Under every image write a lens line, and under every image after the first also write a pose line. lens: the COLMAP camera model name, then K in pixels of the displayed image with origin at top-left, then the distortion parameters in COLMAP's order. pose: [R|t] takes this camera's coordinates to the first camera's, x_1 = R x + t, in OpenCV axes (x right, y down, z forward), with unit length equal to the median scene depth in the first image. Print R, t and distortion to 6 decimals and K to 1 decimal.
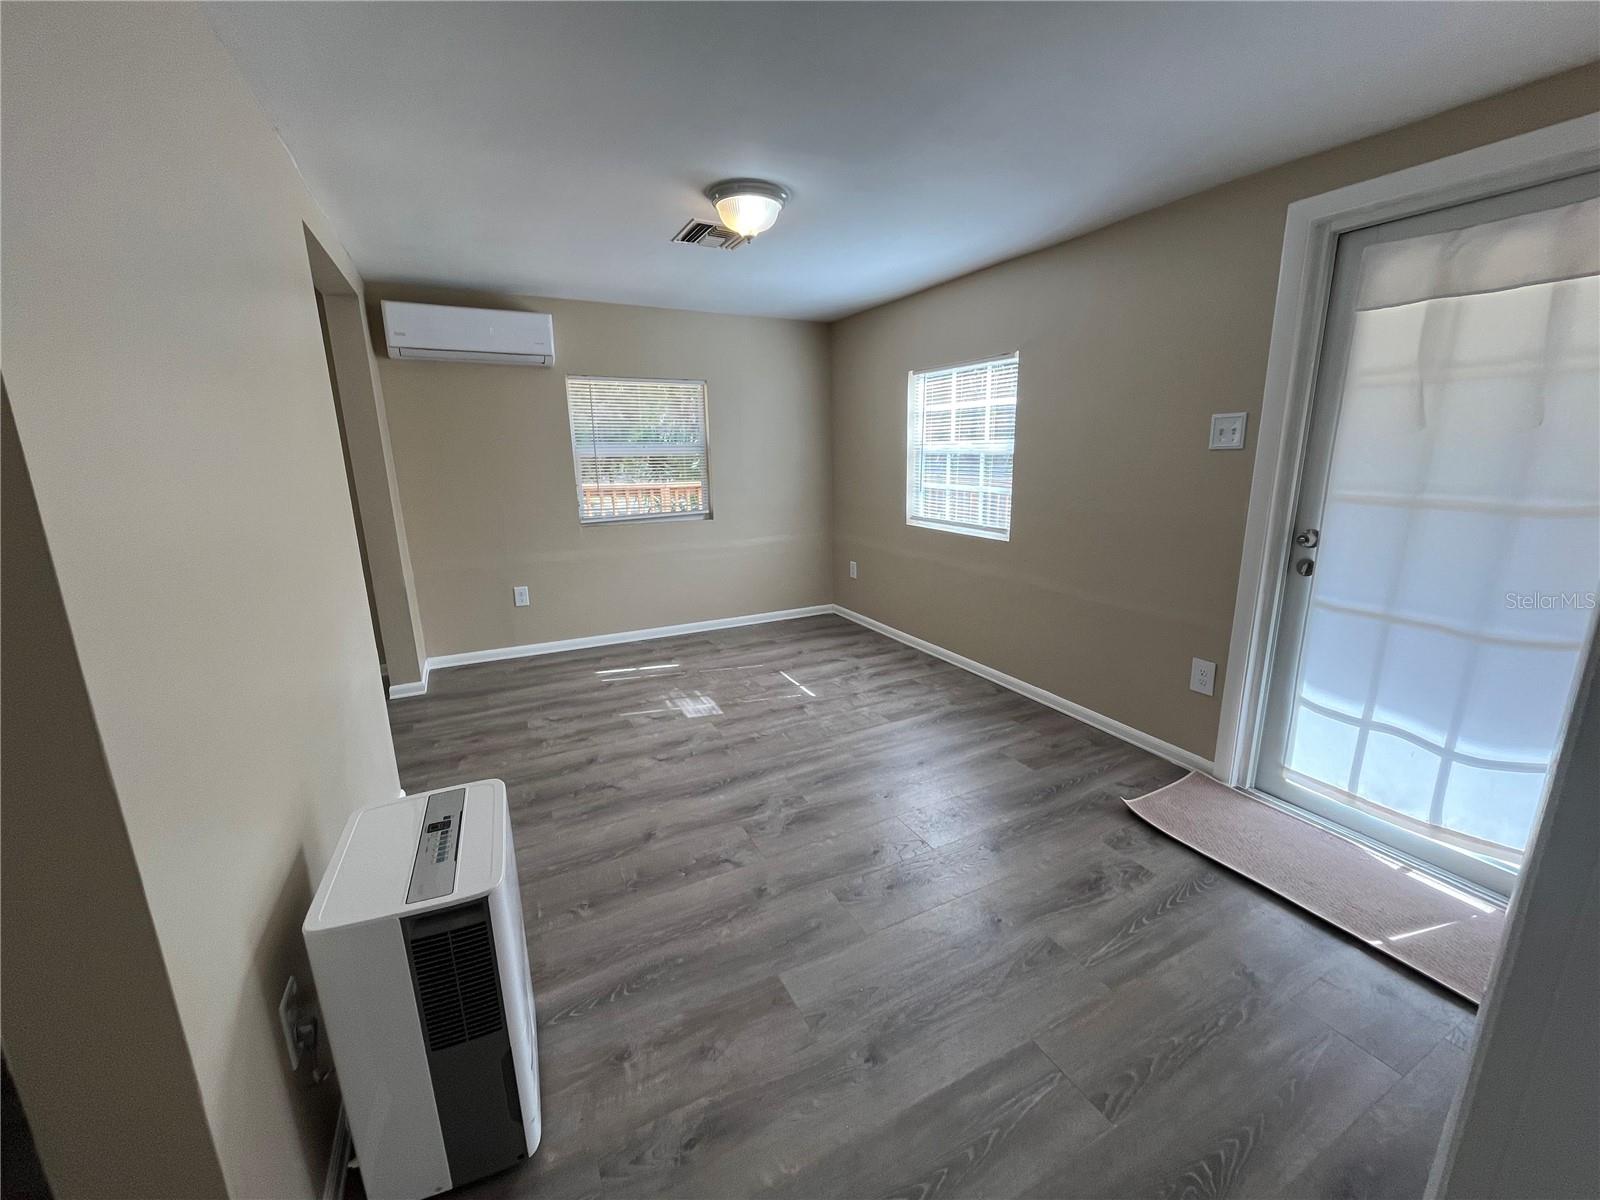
lens RADIAL K [[644.0, 0, 802.5], [0, 644.0, 600.7], [0, 0, 1]] dist [-0.004218, 0.000002]
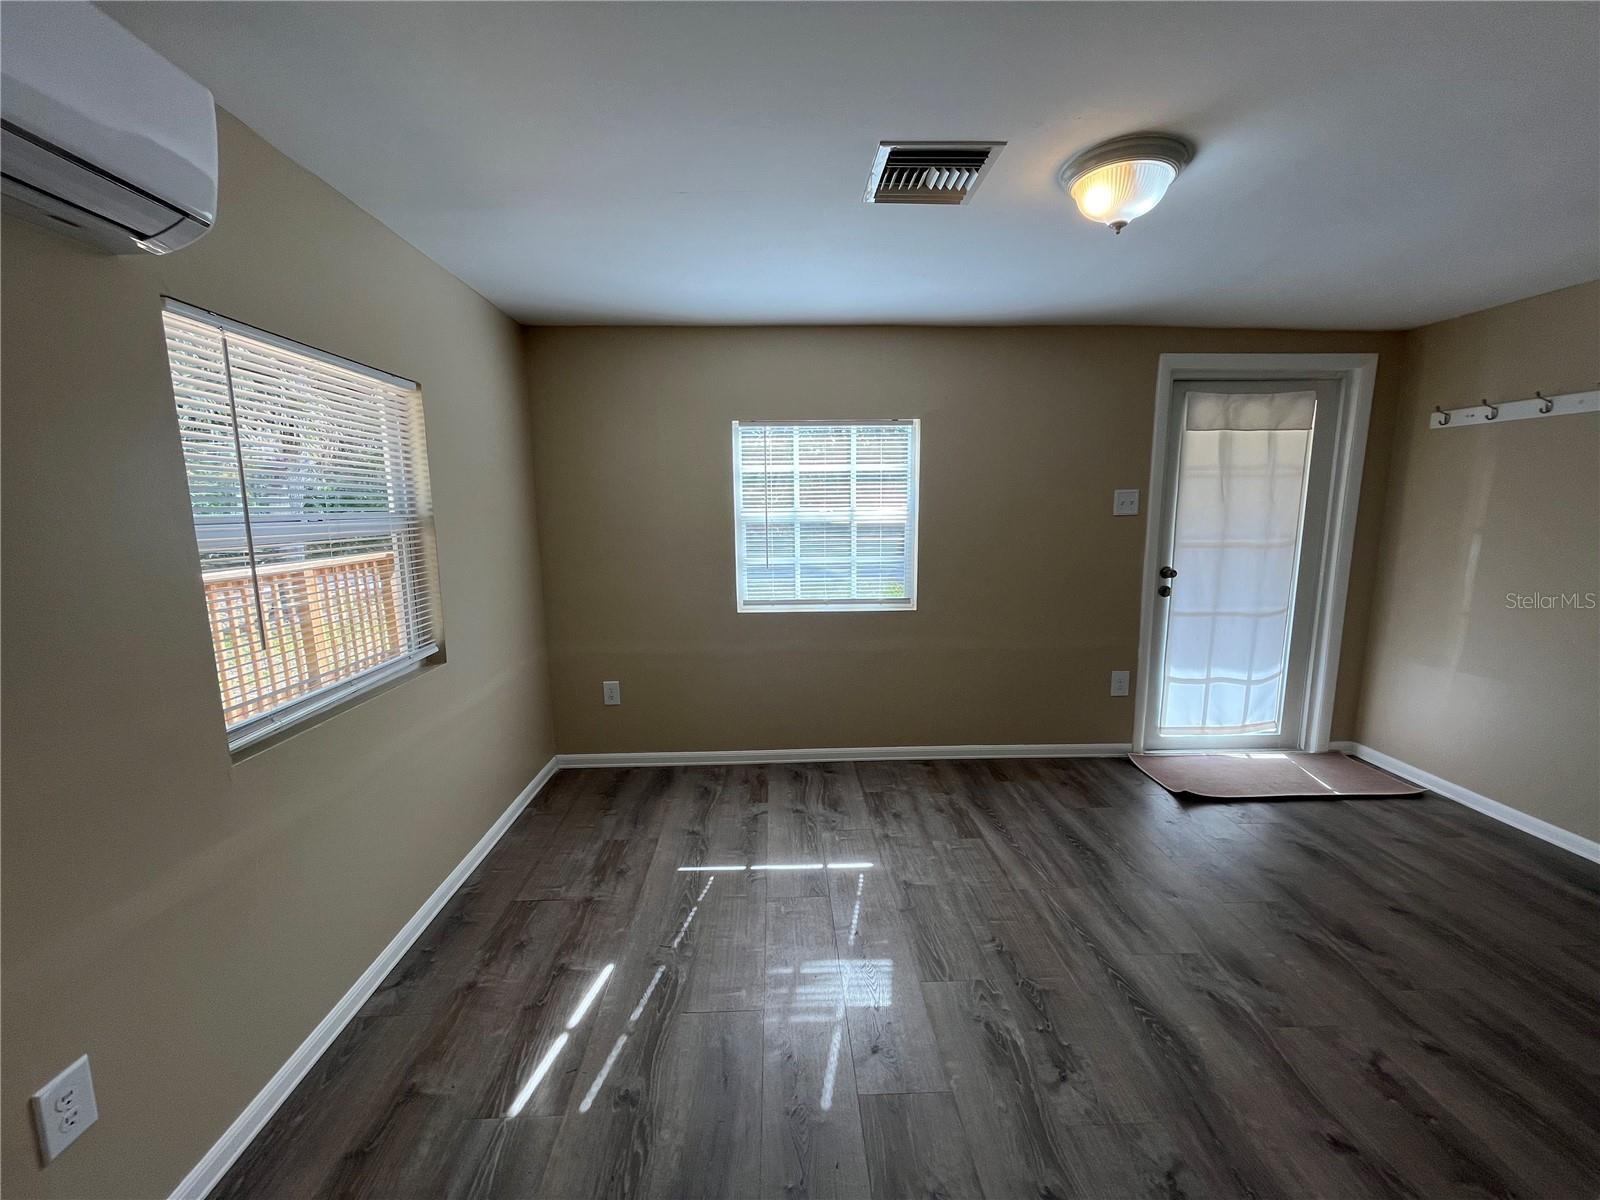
lens RADIAL K [[644.0, 0, 800.3], [0, 644.0, 597.6], [0, 0, 1]] dist [-0.004218, 0.000002]
pose [[0.424065, -0.121912, 0.897389, -0.668939], [0.213634, 0.976400, 0.031693, -0.192172], [-0.880074, 0.178273, 0.440101, 0.780114]]
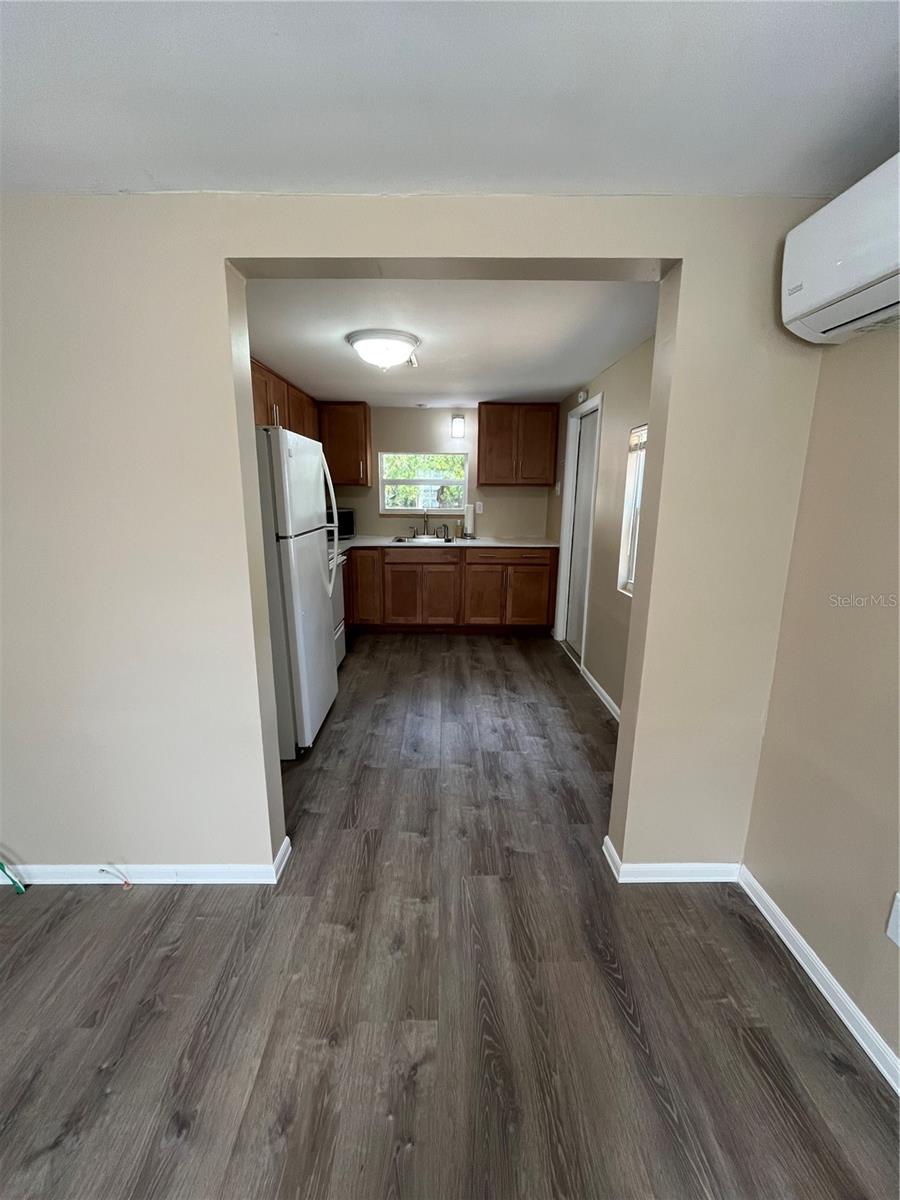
lens RADIAL K [[483.0, 0, 450.5], [0, 483.0, 600.4], [0, 0, 1]] dist [-0.004218, 0.000002]
pose [[-0.445901, 0.200267, -0.872391, -0.150725], [-0.214618, 0.922295, 0.321420, -0.276227], [0.868971, 0.330553, -0.368271, 1.053768]]
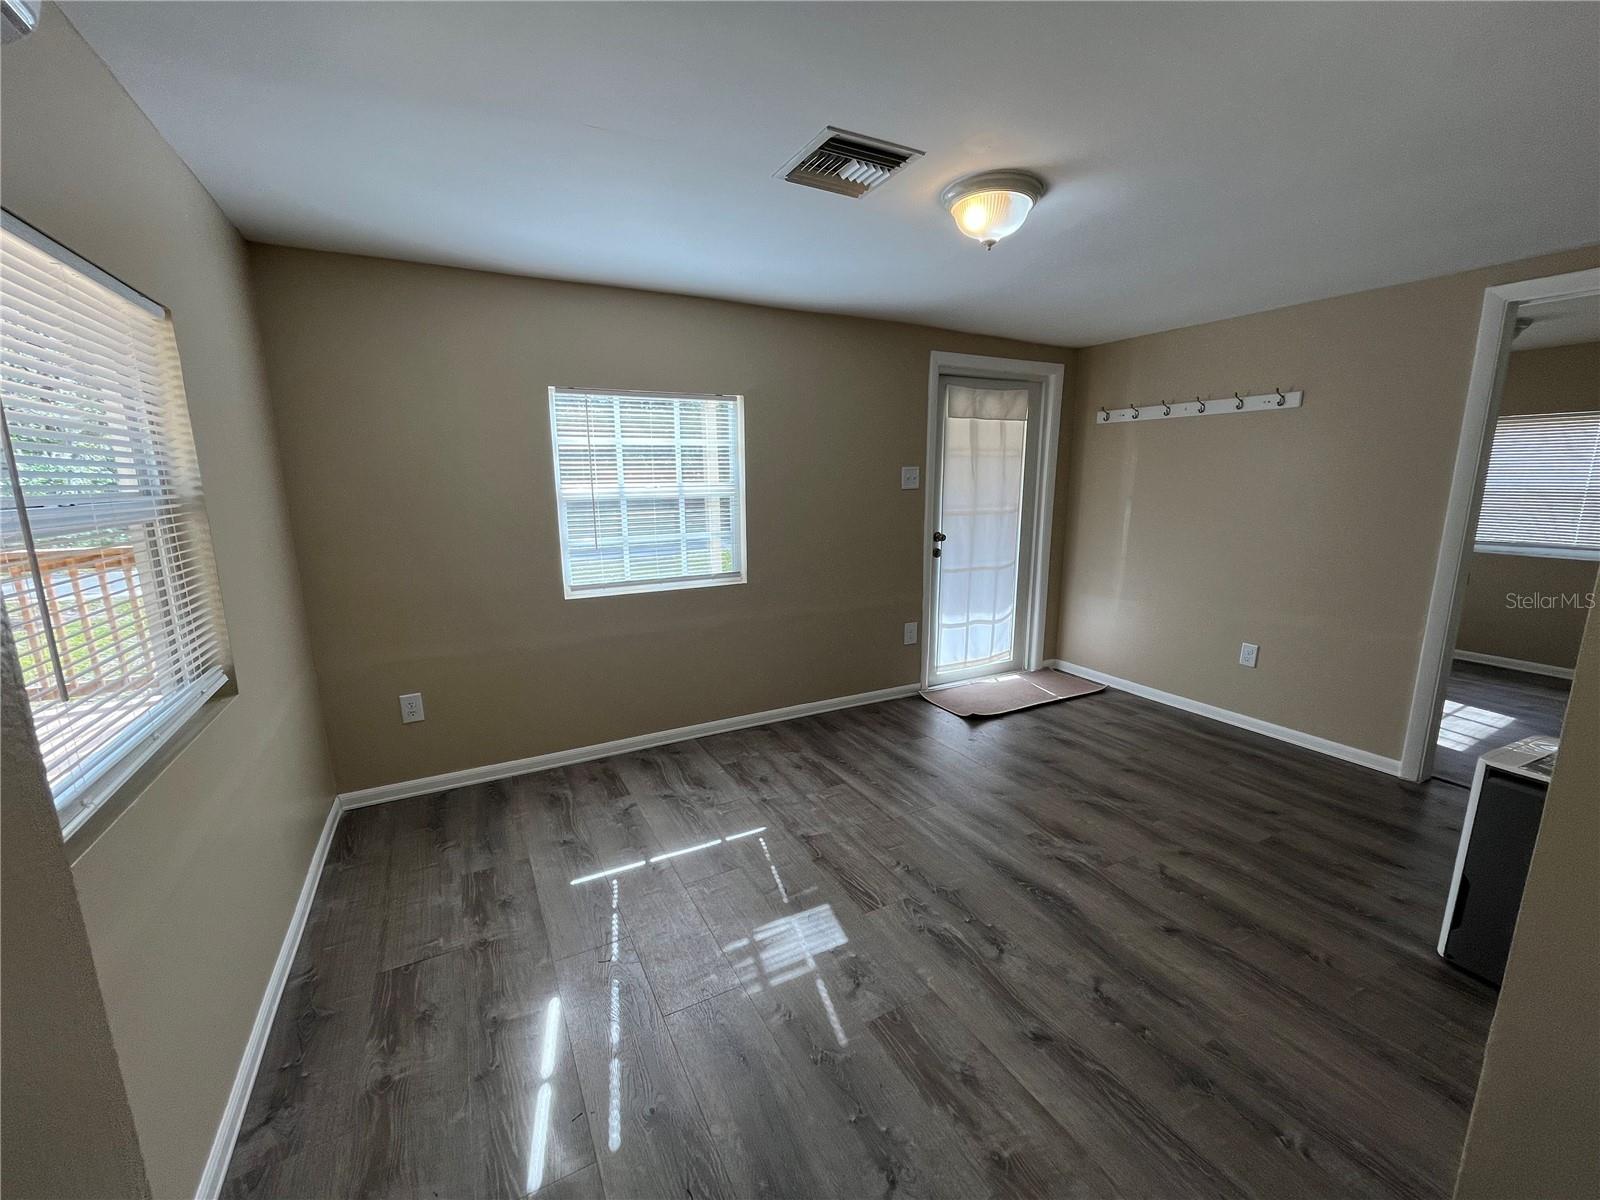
lens RADIAL K [[644.0, 0, 800.0], [0, 644.0, 597.5], [0, 0, 1]] dist [-0.004218, 0.000002]
pose [[-0.017128, -0.171961, 0.984955, -0.720512], [0.240924, 0.955364, 0.170985, -0.238574], [-0.970393, 0.240228, 0.025066, 0.970233]]
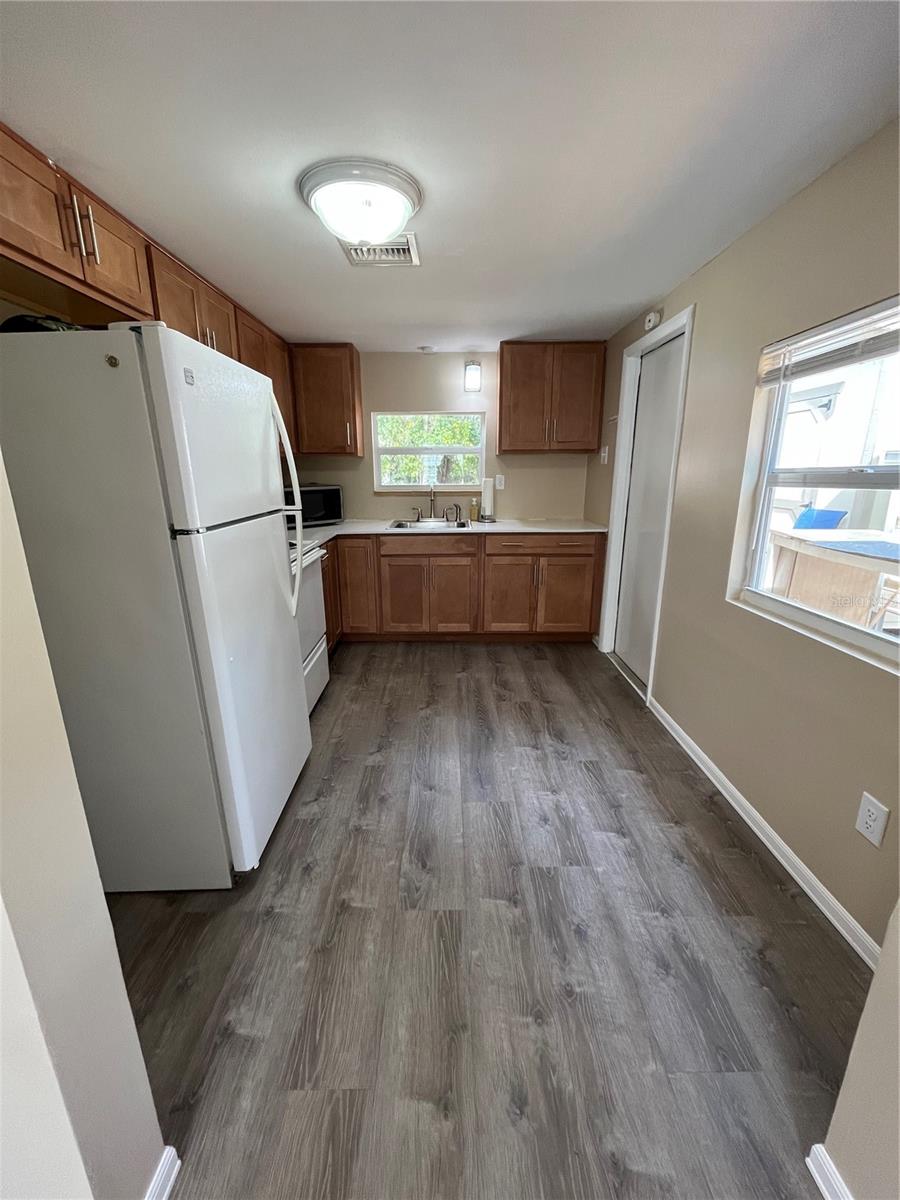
lens RADIAL K [[483.0, 0, 450.3], [0, 483.0, 600.0], [0, 0, 1]] dist [-0.004218, 0.000002]
pose [[-0.453082, 0.240244, -0.858487, -0.432376], [-0.201096, 0.910637, 0.360971, -0.215189], [0.868491, 0.336188, -0.364281, 0.897240]]
